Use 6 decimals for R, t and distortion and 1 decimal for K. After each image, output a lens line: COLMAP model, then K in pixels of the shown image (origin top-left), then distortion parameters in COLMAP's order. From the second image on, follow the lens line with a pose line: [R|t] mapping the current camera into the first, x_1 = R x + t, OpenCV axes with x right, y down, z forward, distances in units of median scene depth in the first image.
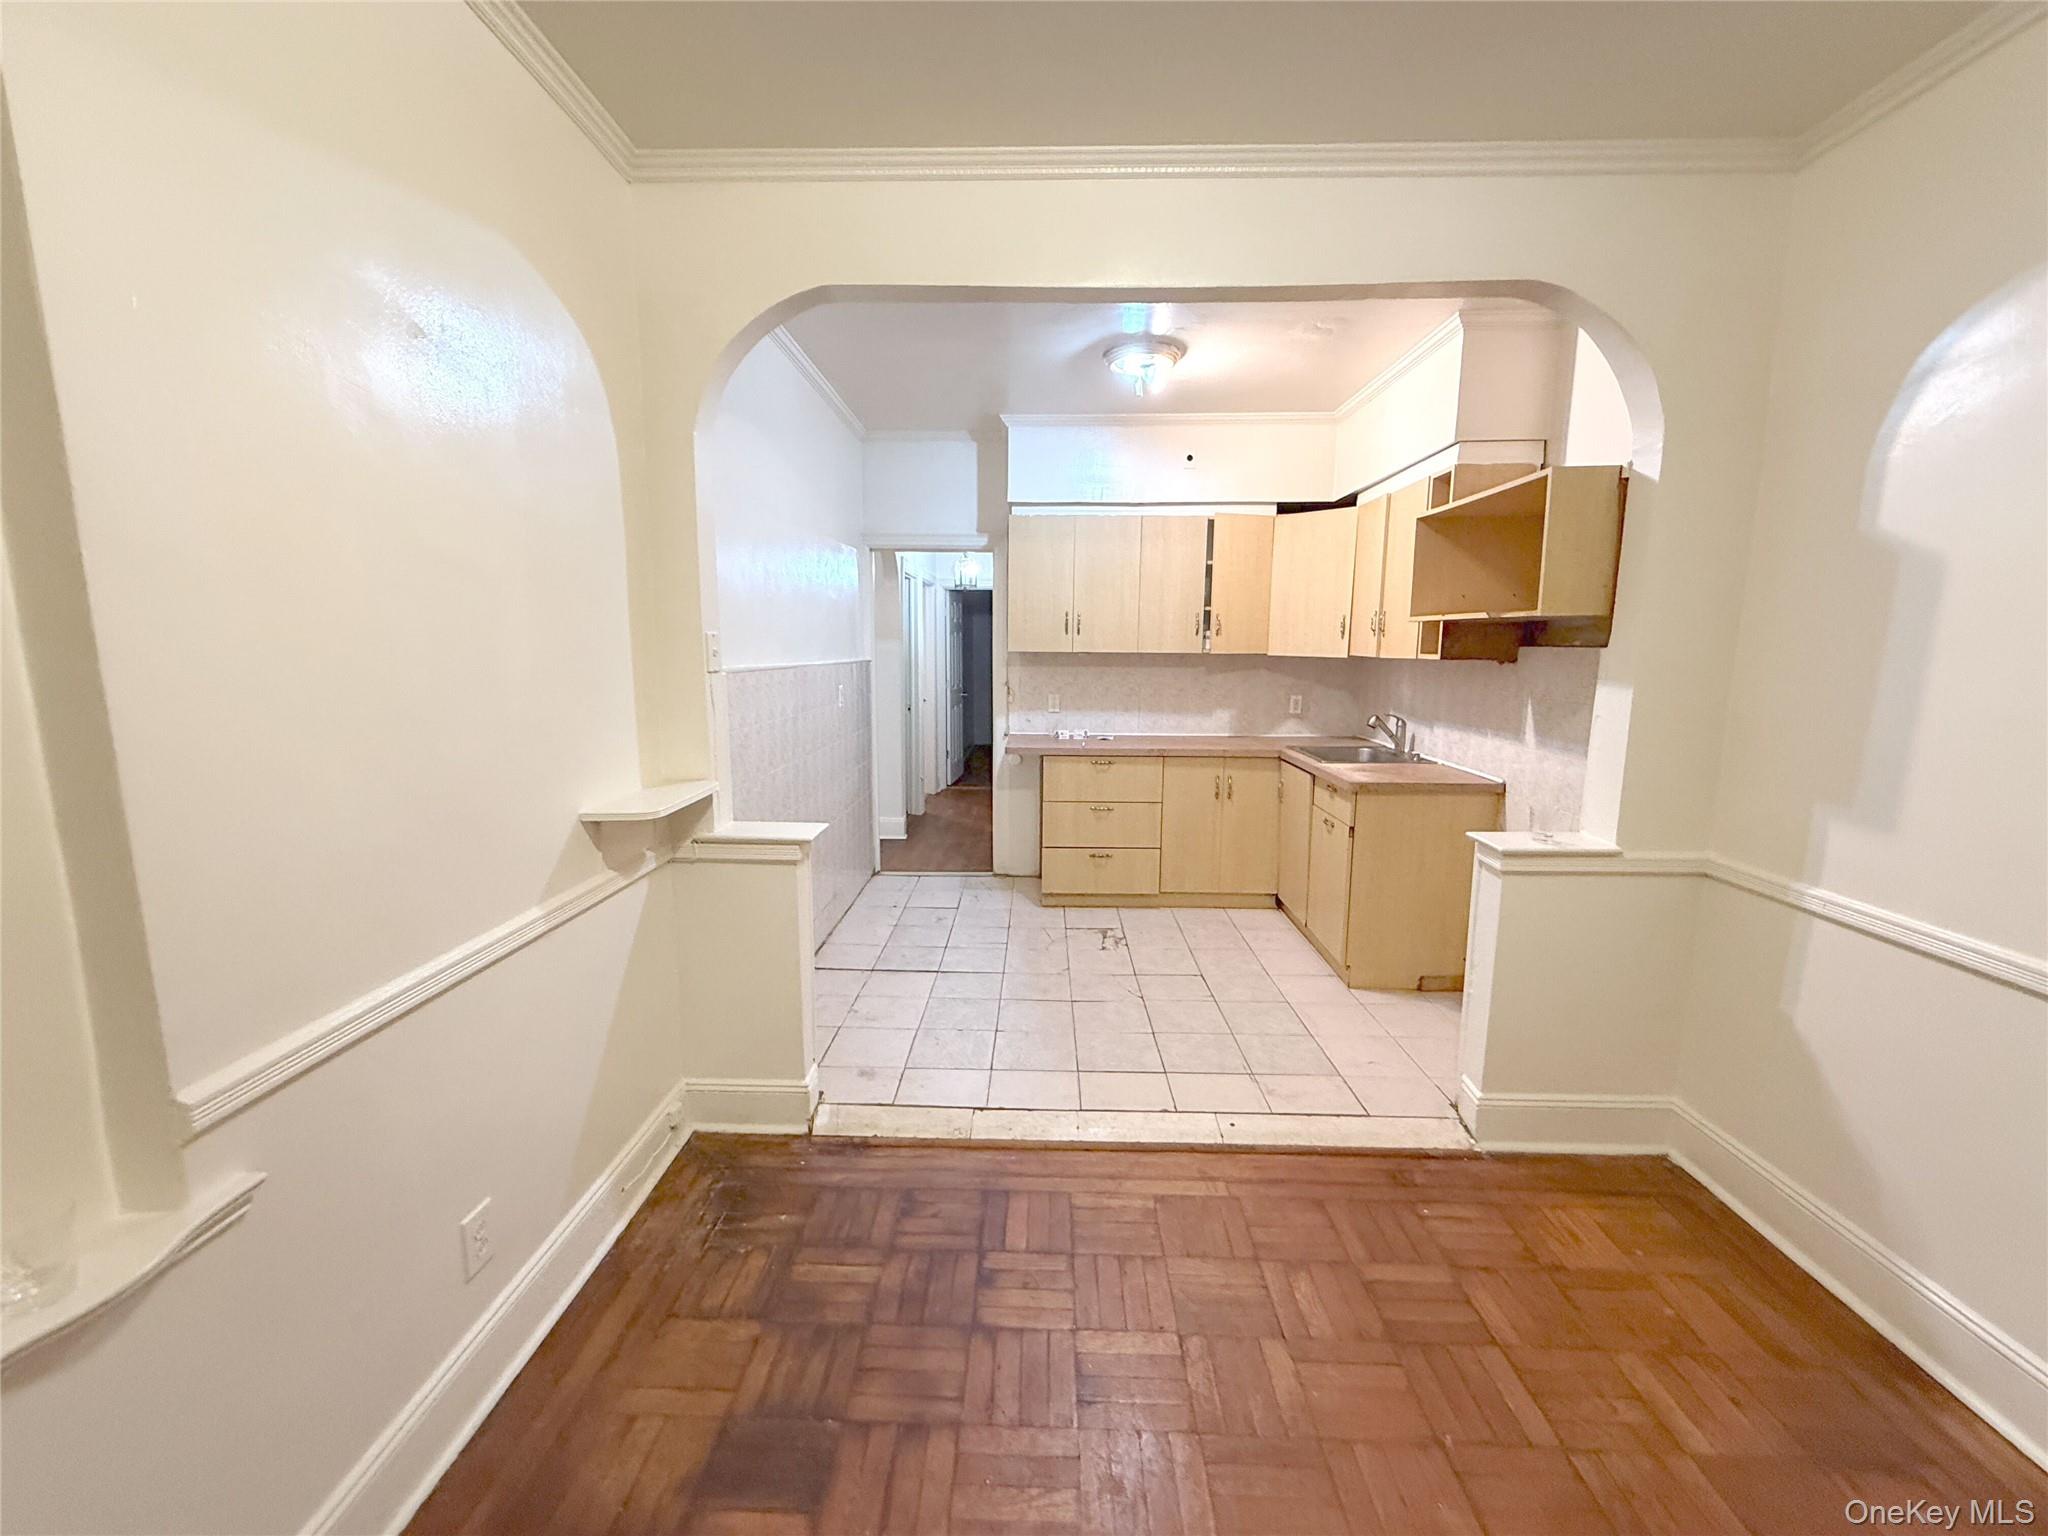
lens RADIAL K [[823.2, 0, 1024.3], [0, 823.2, 764.9], [0, 0, 1]] dist [0.003170, -0.000765]
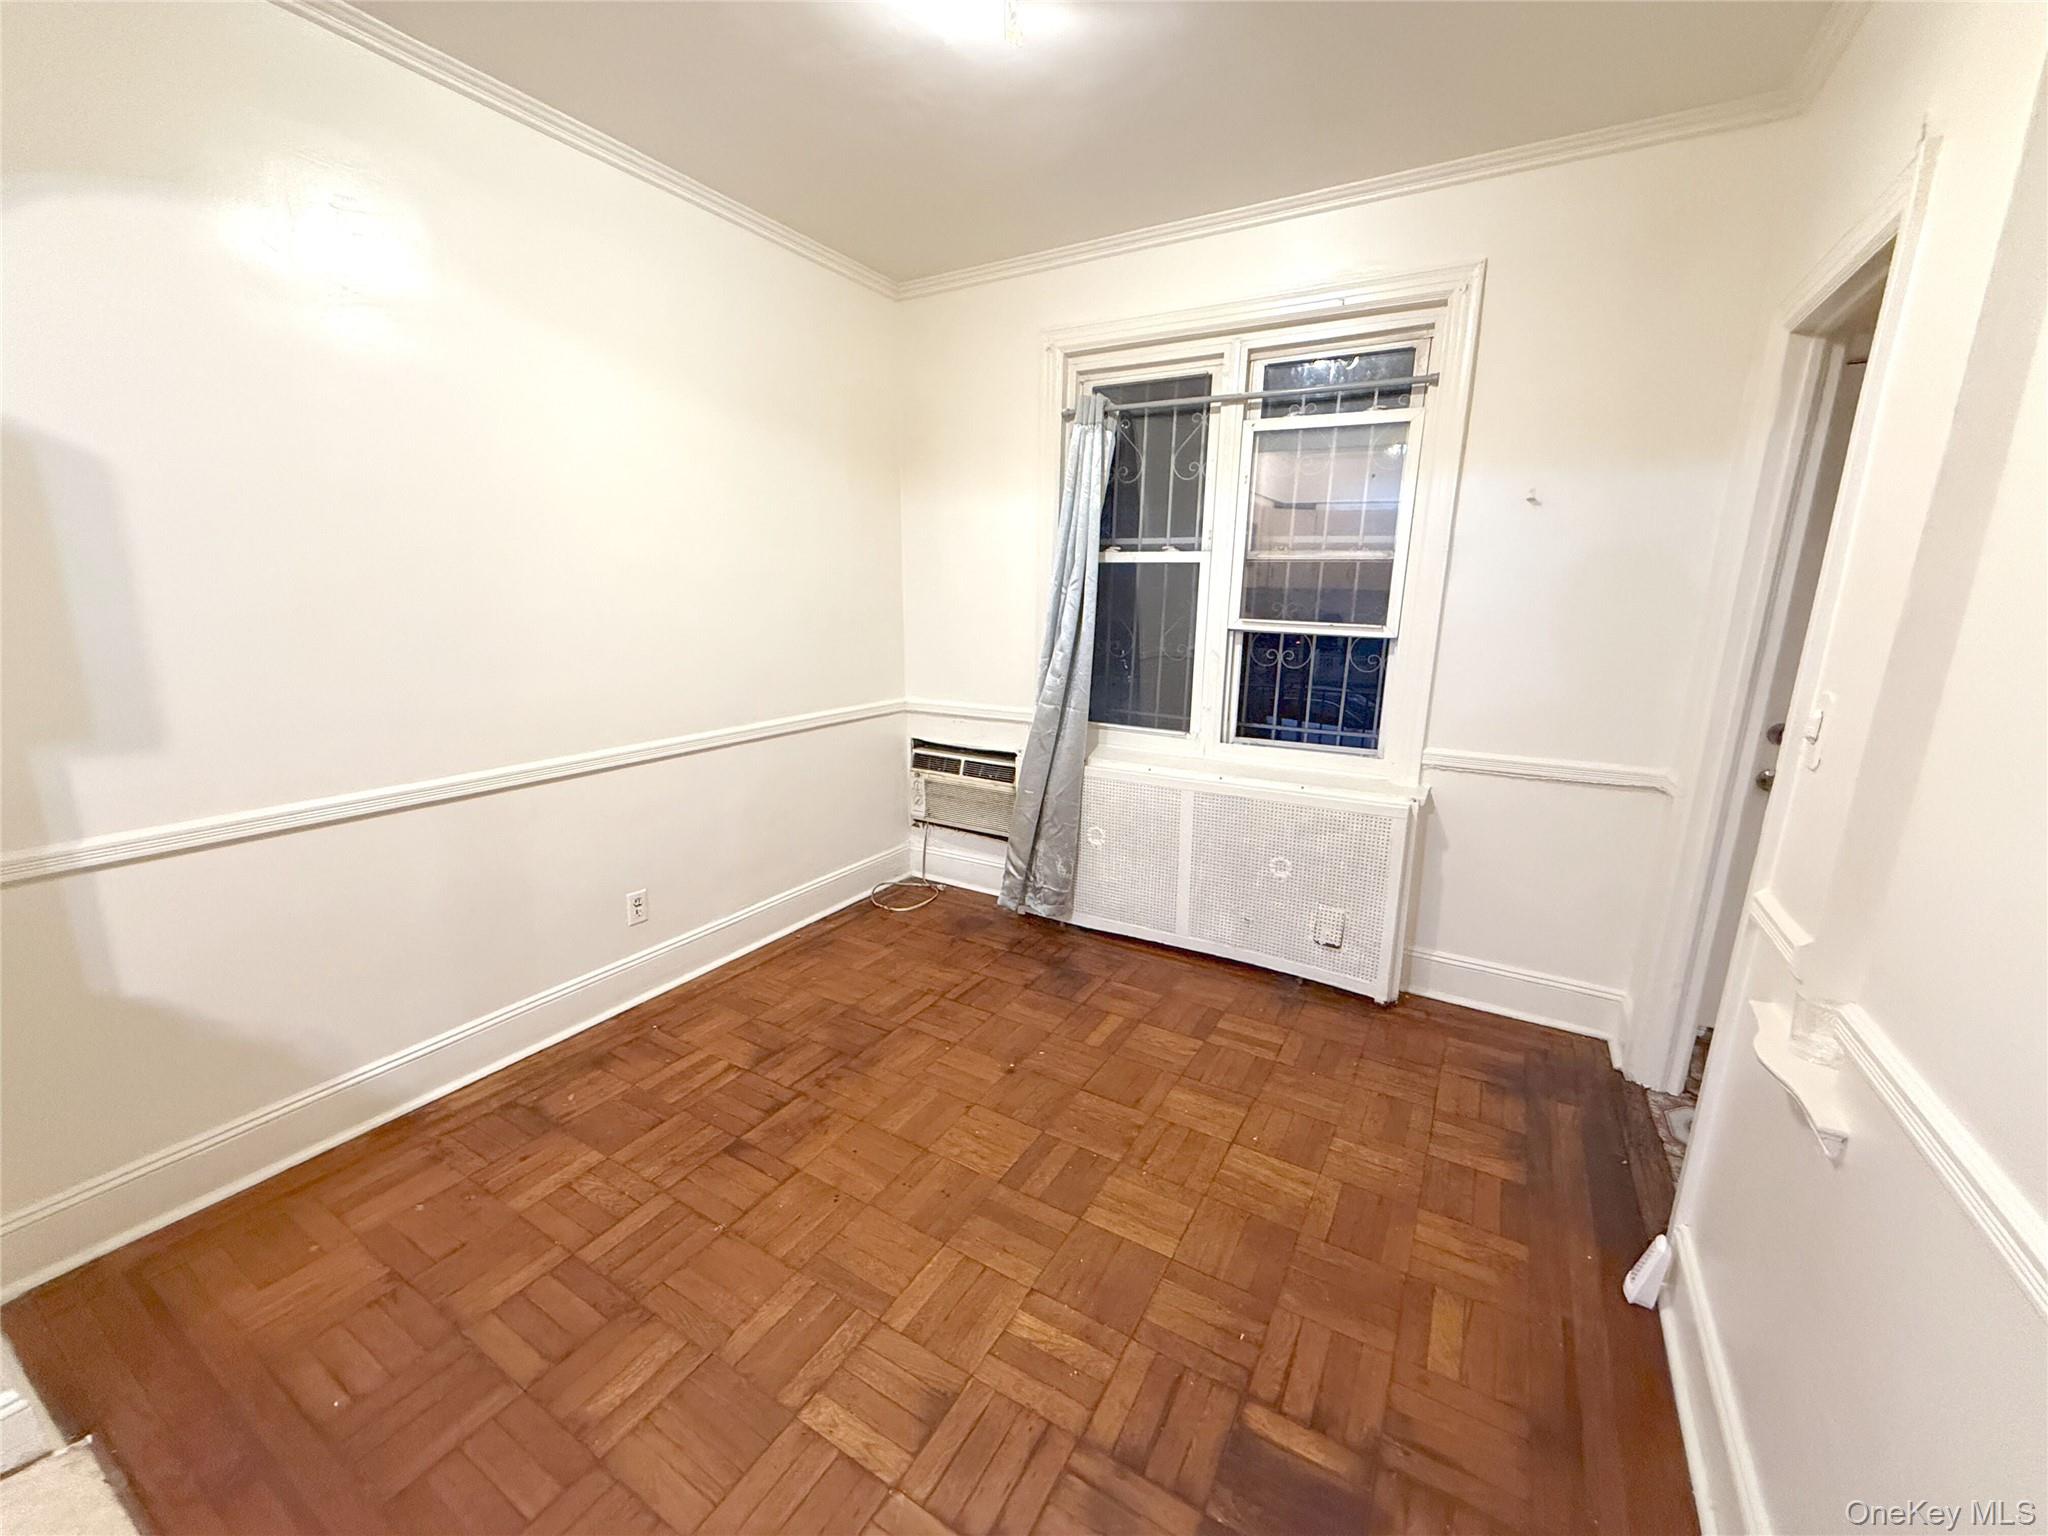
lens RADIAL K [[823.2, 0, 1027.7], [0, 823.2, 769.3], [0, 0, 1]] dist [0.003170, -0.000765]
pose [[-0.876326, -0.127500, 0.464540, -0.131732], [0.052127, 0.933576, 0.354568, -0.079596], [-0.478891, 0.334932, -0.811470, 0.560817]]
